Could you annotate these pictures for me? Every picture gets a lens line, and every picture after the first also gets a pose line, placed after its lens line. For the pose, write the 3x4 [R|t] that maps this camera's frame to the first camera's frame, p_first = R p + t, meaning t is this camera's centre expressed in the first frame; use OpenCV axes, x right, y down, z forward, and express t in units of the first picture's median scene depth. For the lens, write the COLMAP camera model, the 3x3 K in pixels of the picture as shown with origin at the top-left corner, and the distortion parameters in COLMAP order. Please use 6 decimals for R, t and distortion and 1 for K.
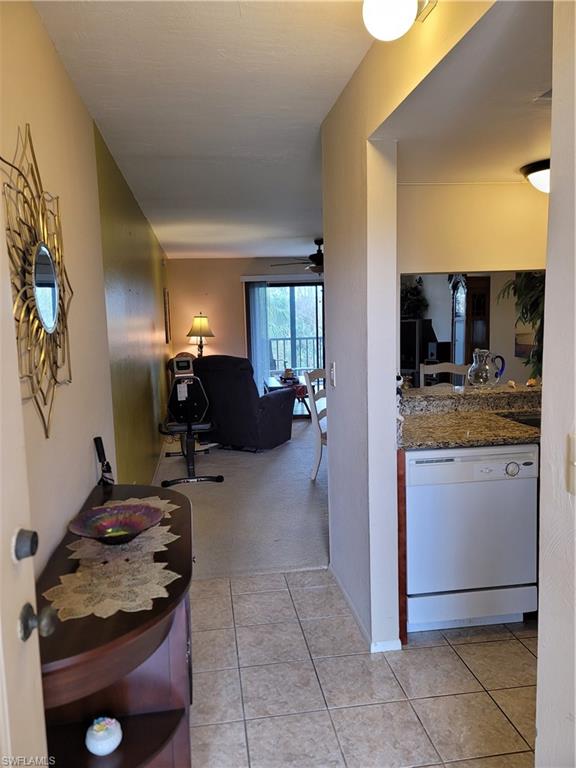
lens RADIAL K [[555.8, 0, 284.6], [0, 555.8, 374.3], [0, 0, 1]] dist [0.056602, -0.002684]
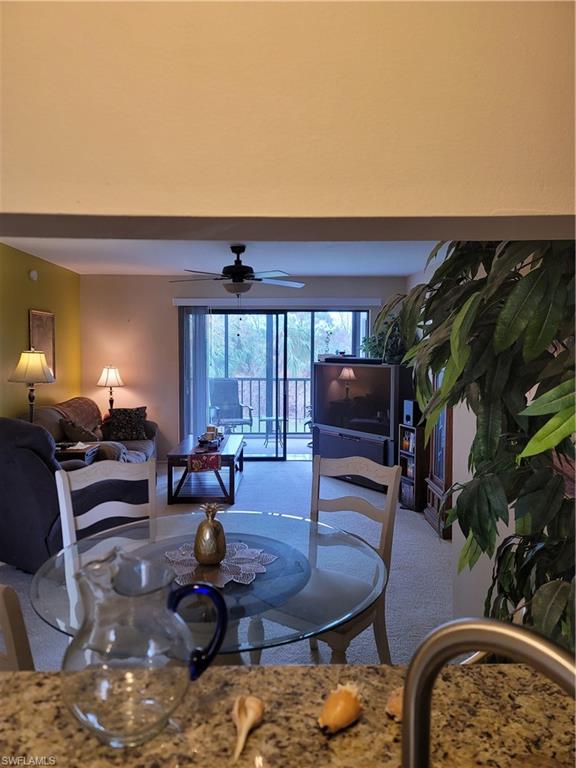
lens RADIAL K [[555.8, 0, 284.6], [0, 555.8, 374.3], [0, 0, 1]] dist [0.056602, -0.002684]
pose [[0.994372, 0.038181, -0.098827, 0.192659], [-0.043575, 0.997643, -0.053007, -0.049138], [0.096570, 0.057015, 0.993692, 0.330485]]
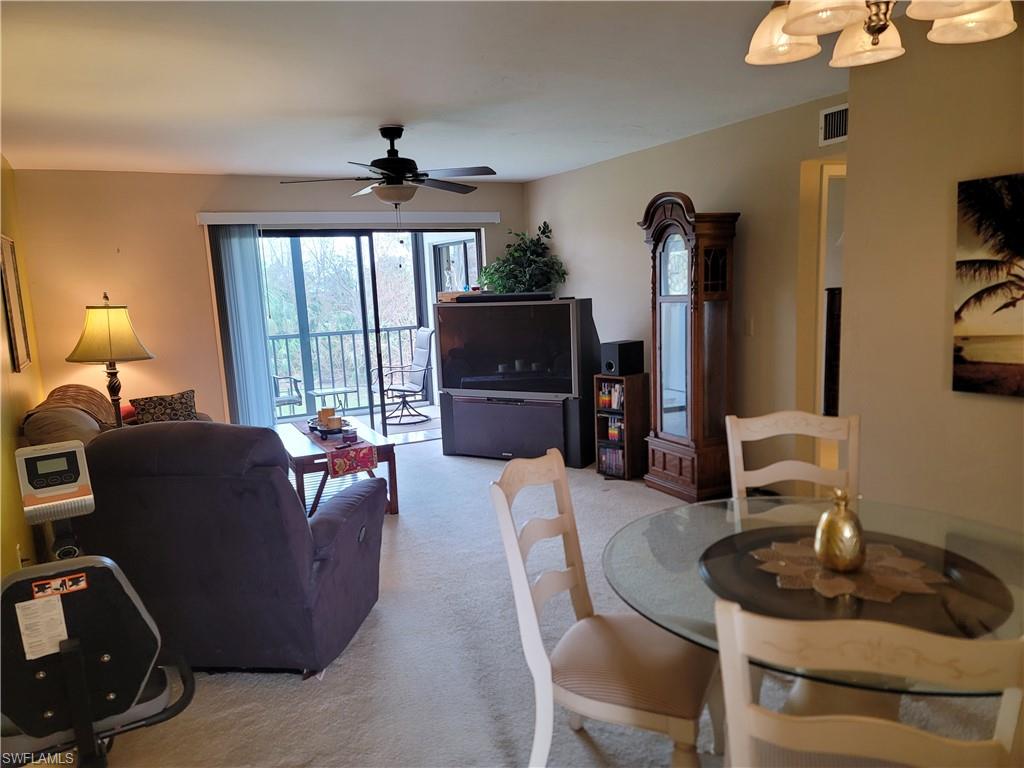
lens RADIAL K [[741.0, 0, 513.6], [0, 741.0, 401.5], [0, 0, 1]] dist [0.056602, -0.002684]
pose [[0.942677, -0.067180, 0.326874, -0.056757], [0.051995, 0.997132, 0.054987, -0.048424], [-0.329631, -0.034839, 0.943467, 0.389882]]
